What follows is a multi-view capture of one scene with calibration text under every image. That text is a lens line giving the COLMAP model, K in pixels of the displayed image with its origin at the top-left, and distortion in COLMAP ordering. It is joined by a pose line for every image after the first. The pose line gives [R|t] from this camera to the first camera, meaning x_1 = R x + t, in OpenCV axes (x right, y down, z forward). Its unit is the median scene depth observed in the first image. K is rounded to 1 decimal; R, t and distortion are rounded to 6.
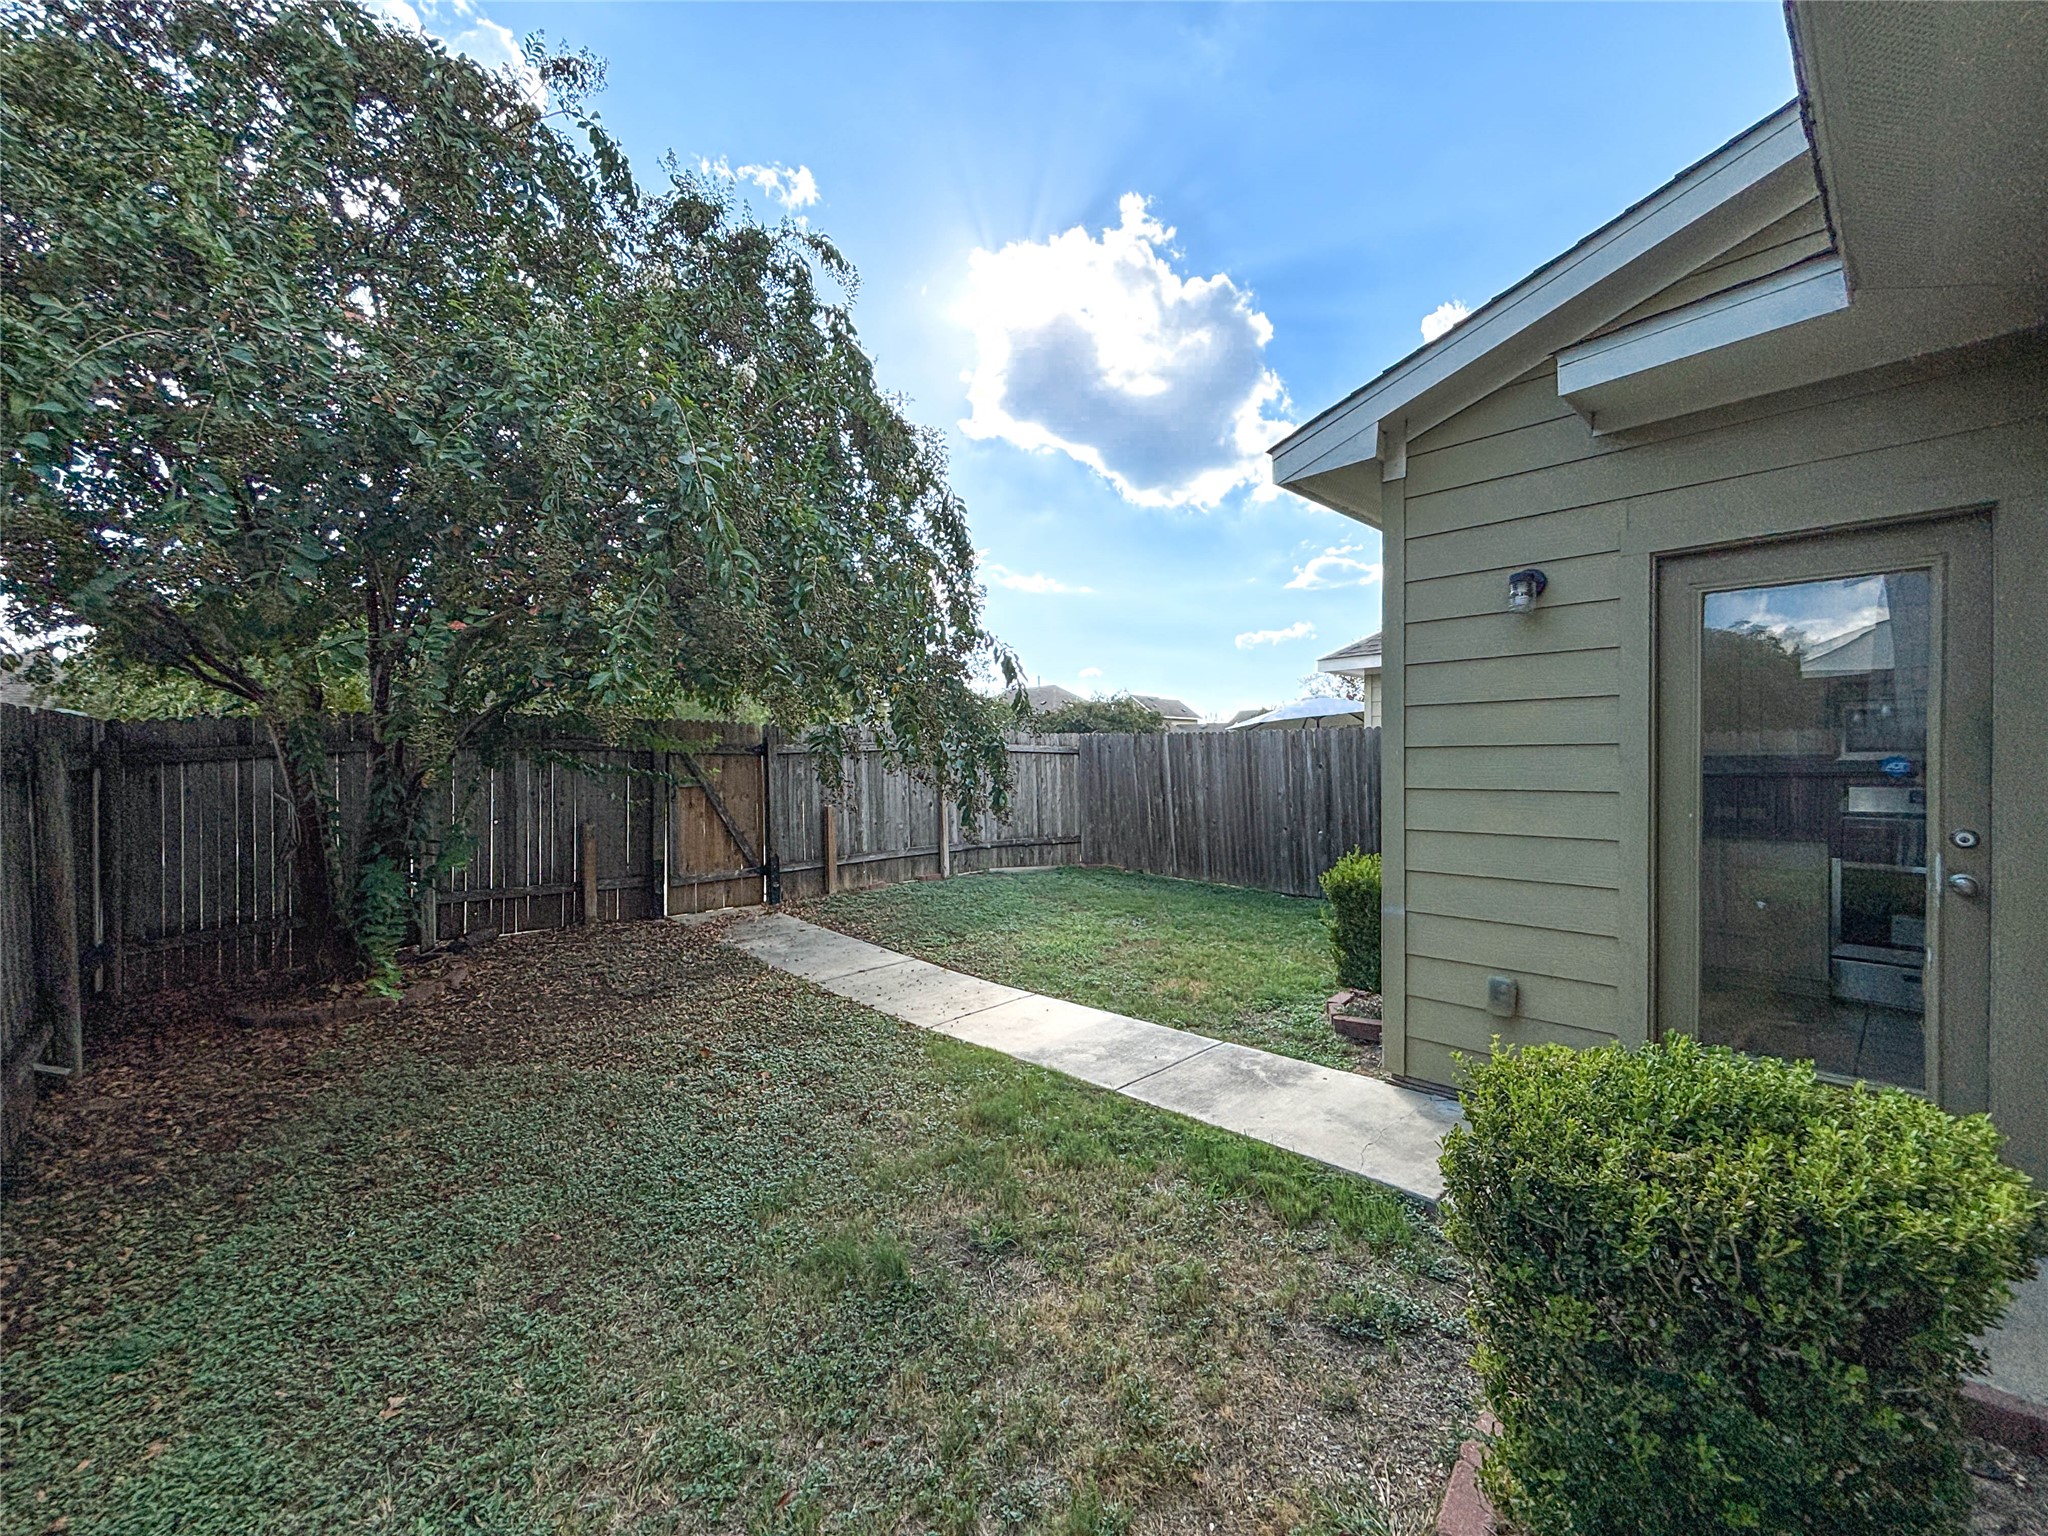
lens RADIAL K [[832.3, 0, 1028.7], [0, 832.3, 764.0], [0, 0, 1]] dist [-0.000528, 0.000011]
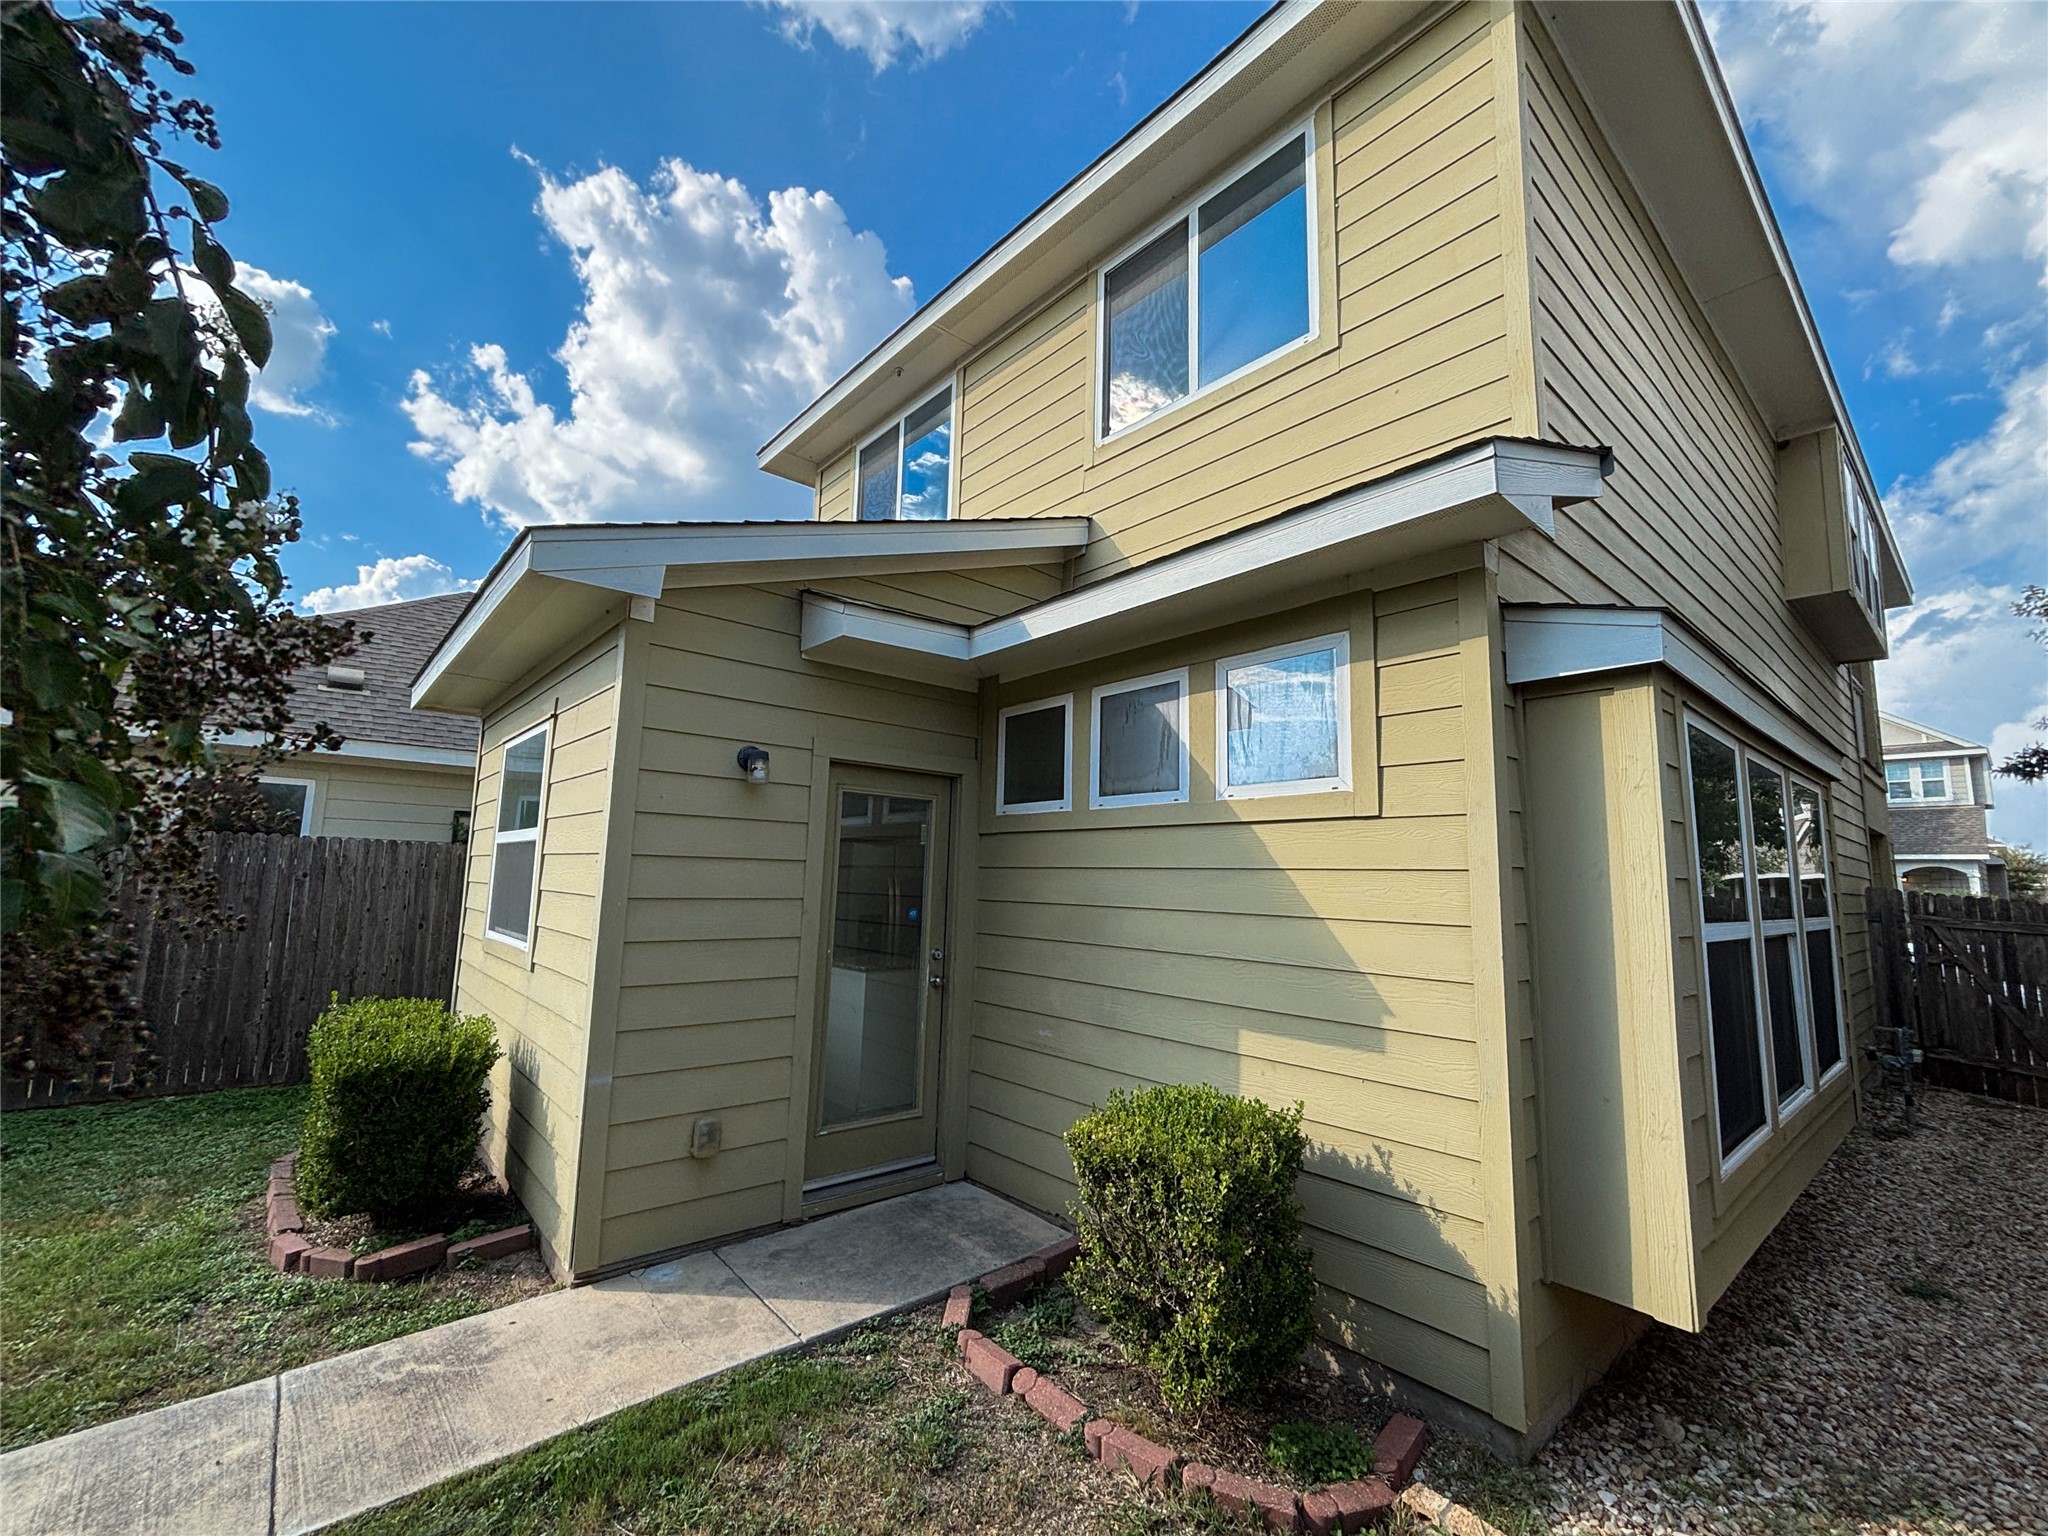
lens RADIAL K [[830.6, 0, 1022.5], [0, 830.6, 772.9], [0, 0, 1]] dist [0.003829, 0.000205]
pose [[0.047415, 0.137439, 0.989375, -0.471105], [-0.024222, 0.990356, -0.136414, -0.040569], [-0.998582, -0.017497, 0.050286, 0.490609]]
